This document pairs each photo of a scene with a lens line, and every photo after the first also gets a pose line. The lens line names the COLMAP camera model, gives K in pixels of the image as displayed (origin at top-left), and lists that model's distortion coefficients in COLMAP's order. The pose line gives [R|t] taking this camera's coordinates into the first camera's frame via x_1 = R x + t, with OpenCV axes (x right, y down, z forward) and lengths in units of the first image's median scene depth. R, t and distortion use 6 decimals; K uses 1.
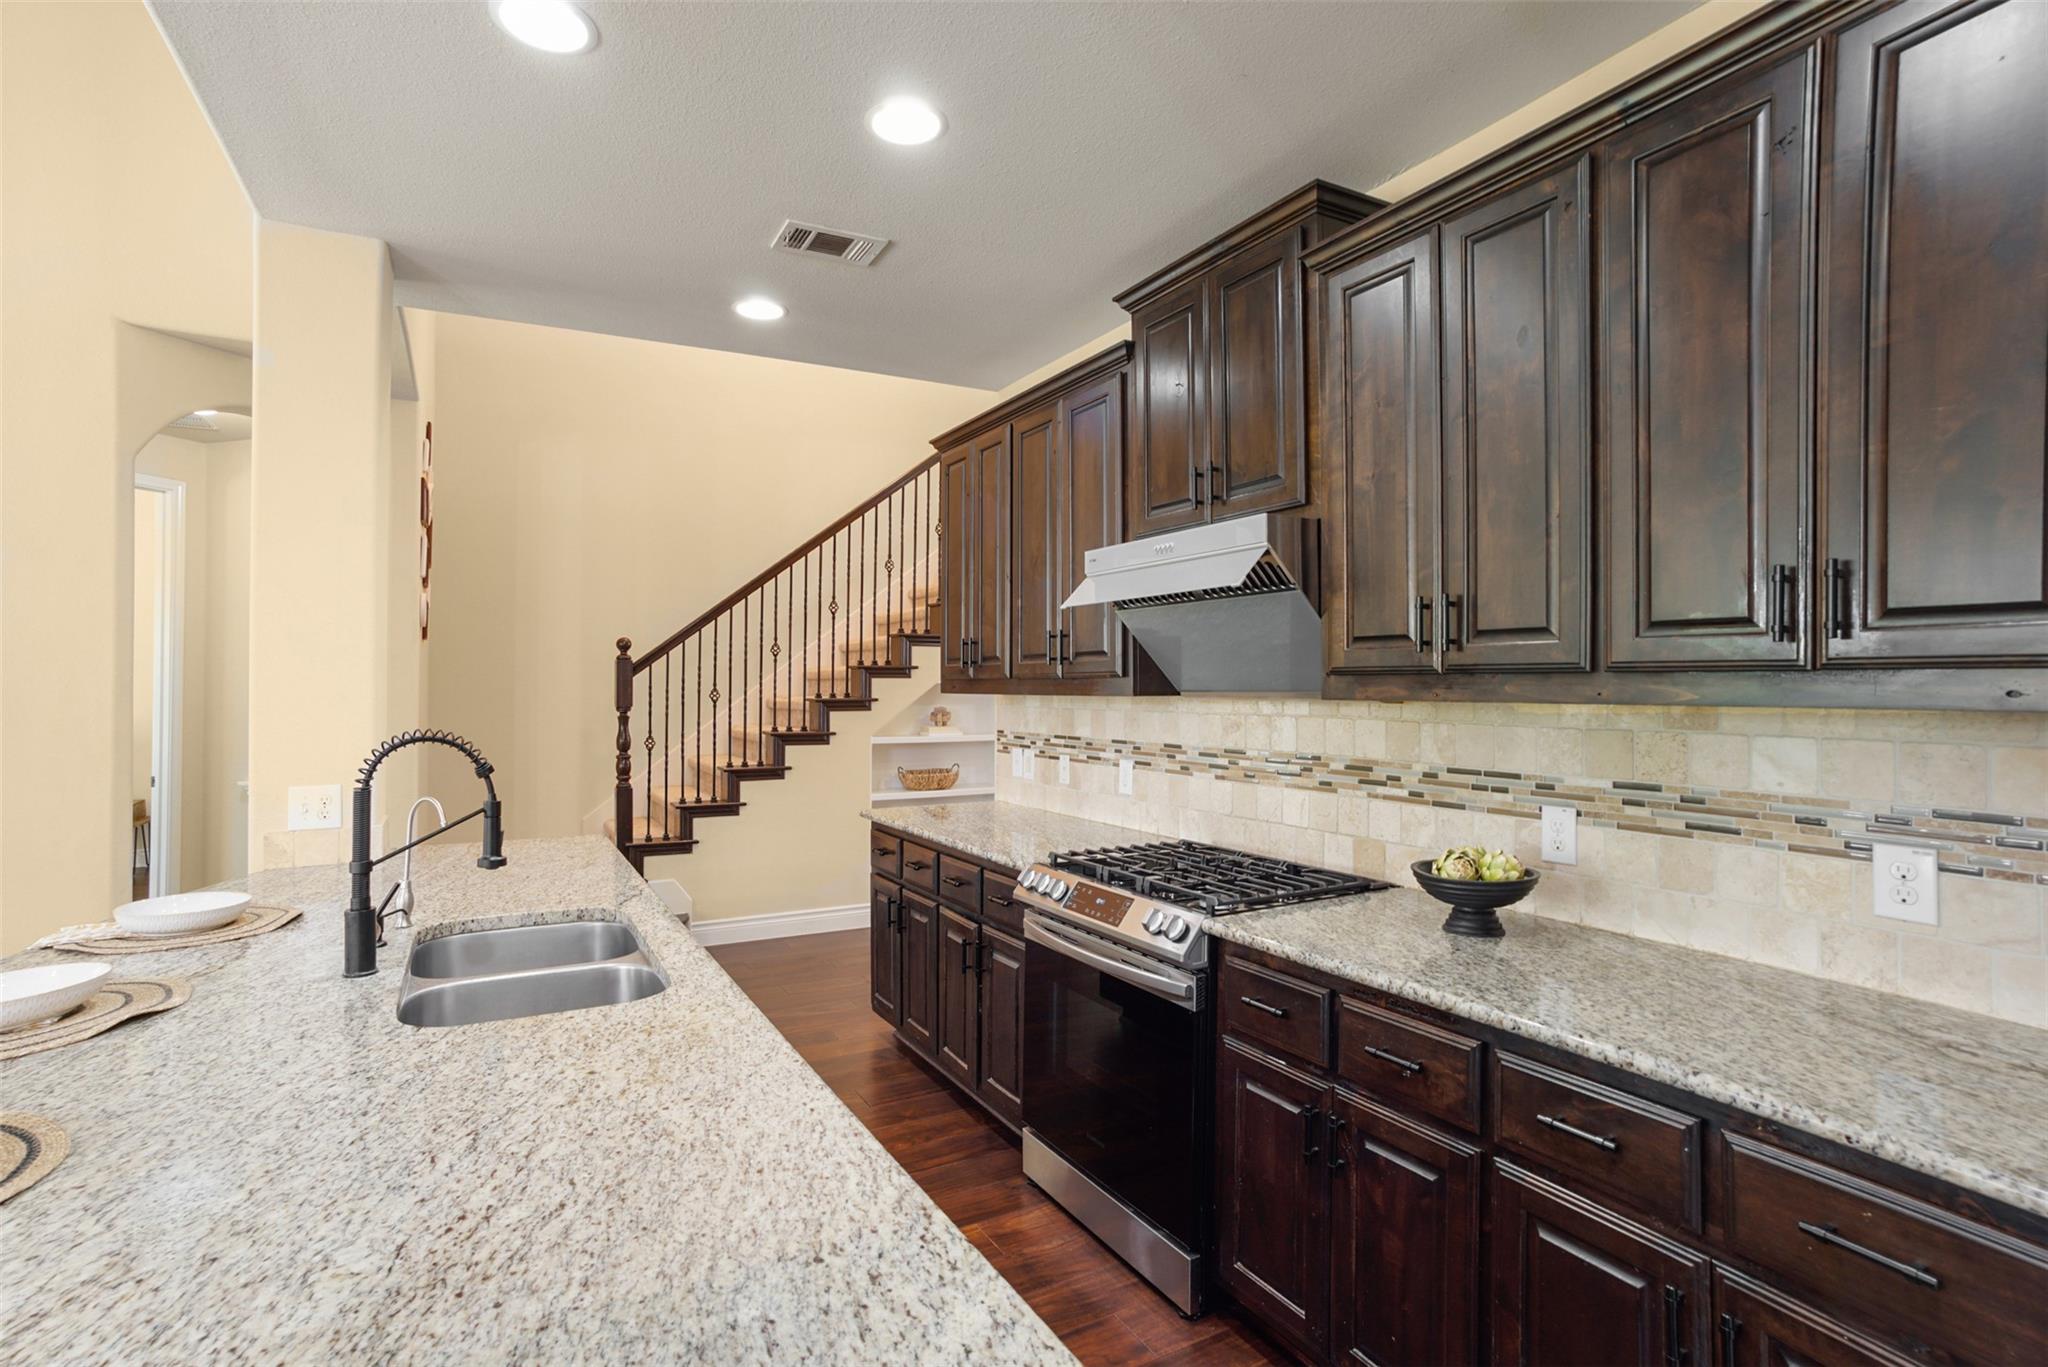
lens RADIAL K [[999.9, 0, 1025.7], [0, 999.9, 677.7], [0, 0, 1]] dist [0.028581, 0.004553]
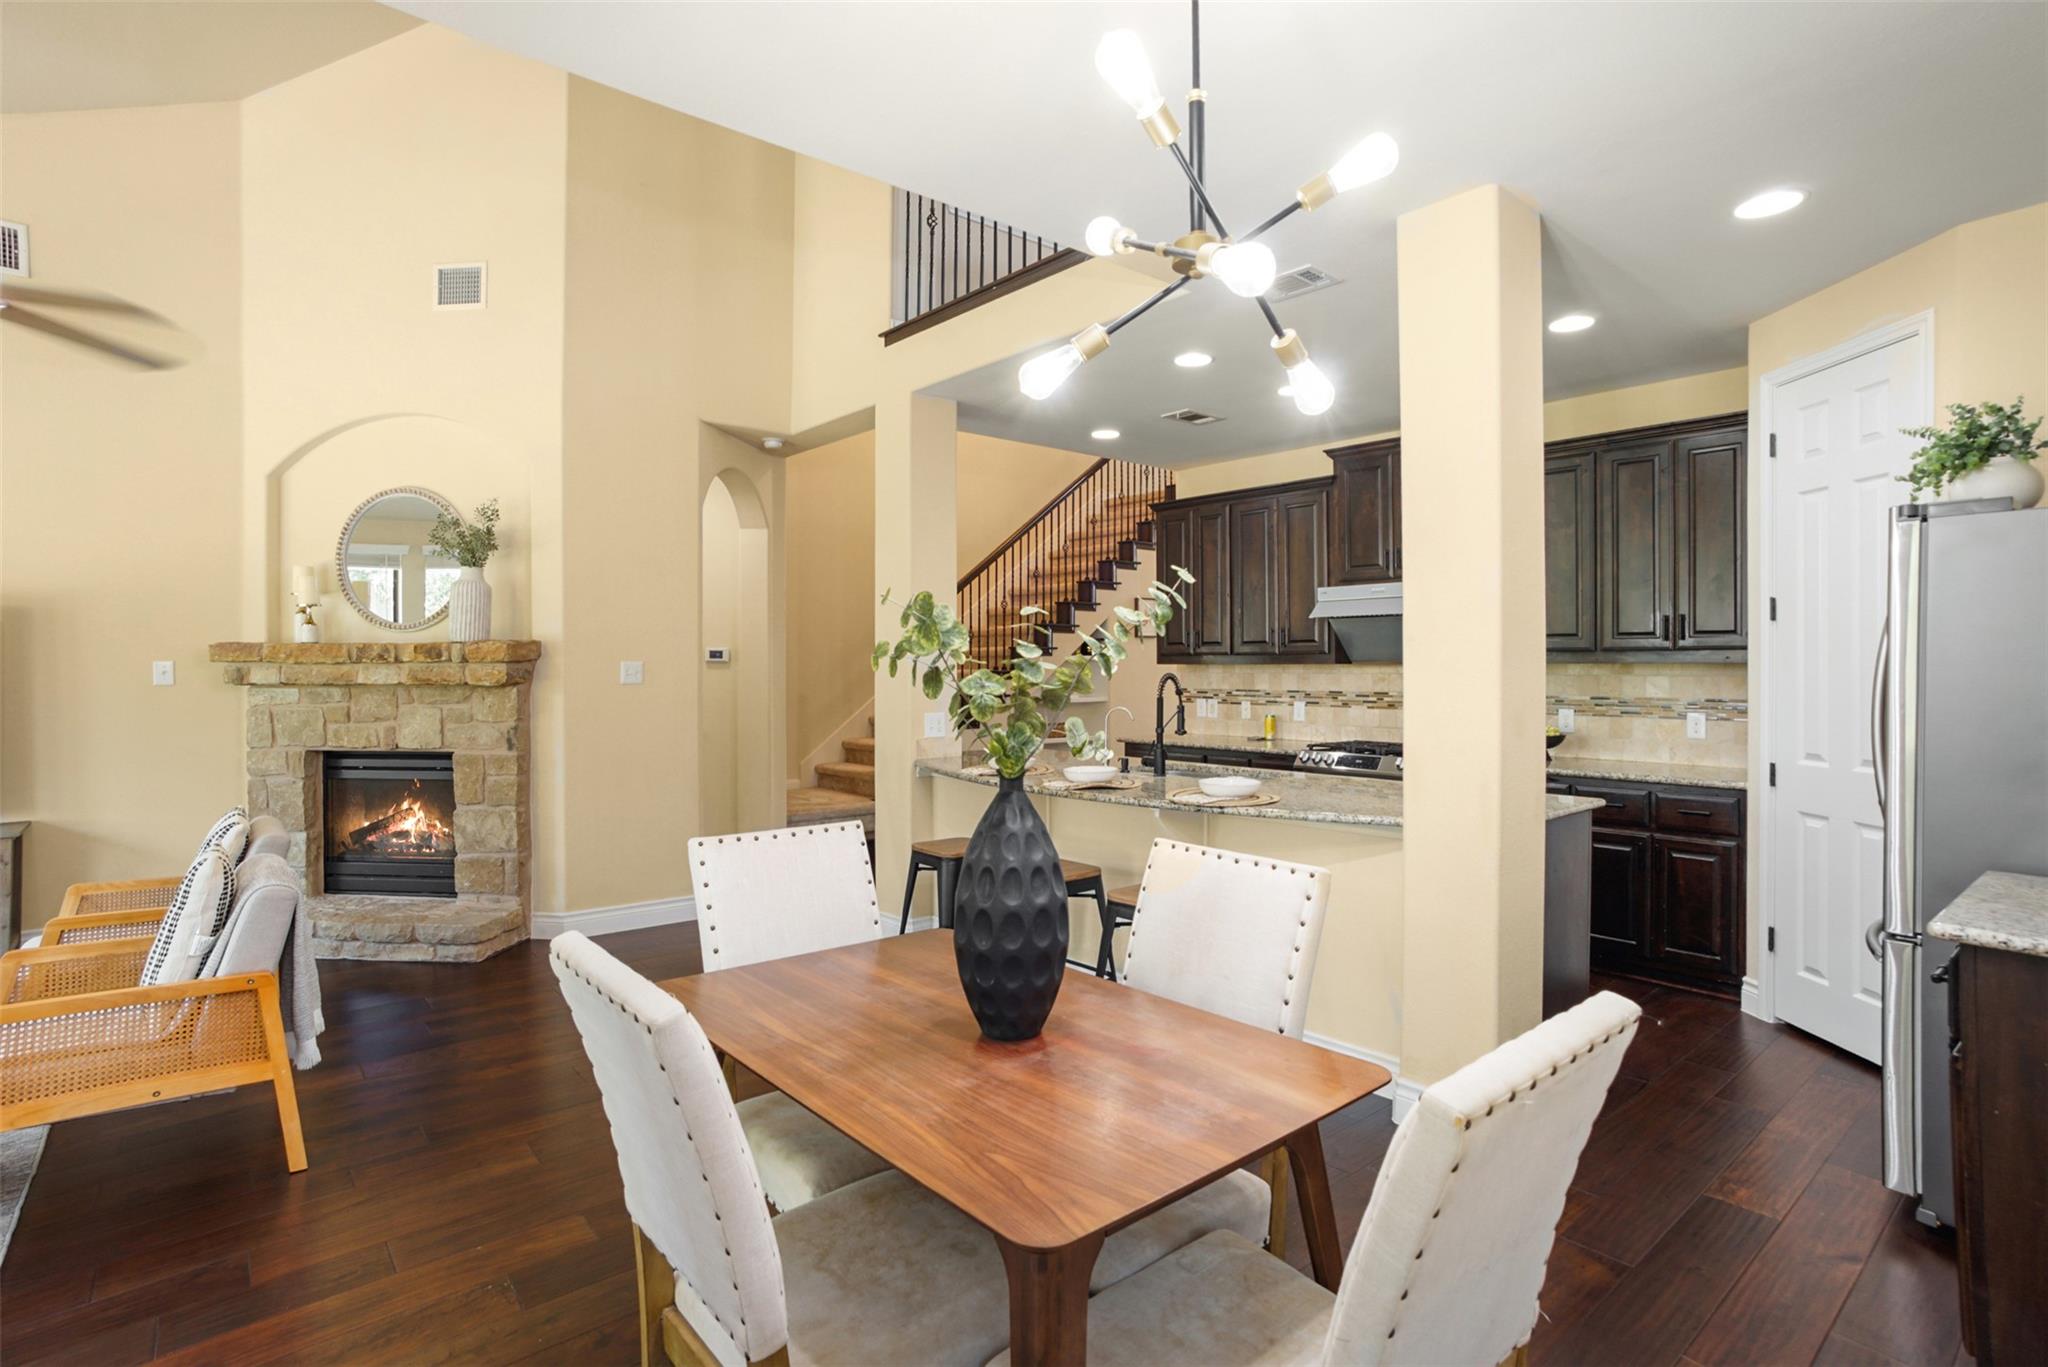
lens RADIAL K [[1036.0, 0, 1029.2], [0, 1036.0, 668.8], [0, 0, 1]] dist [-0.001300, -0.000609]
pose [[0.981841, -0.003908, 0.189666, -1.170757], [0.001731, 0.999931, 0.011642, 0.004452], [-0.189698, -0.011103, 0.981780, -1.142234]]
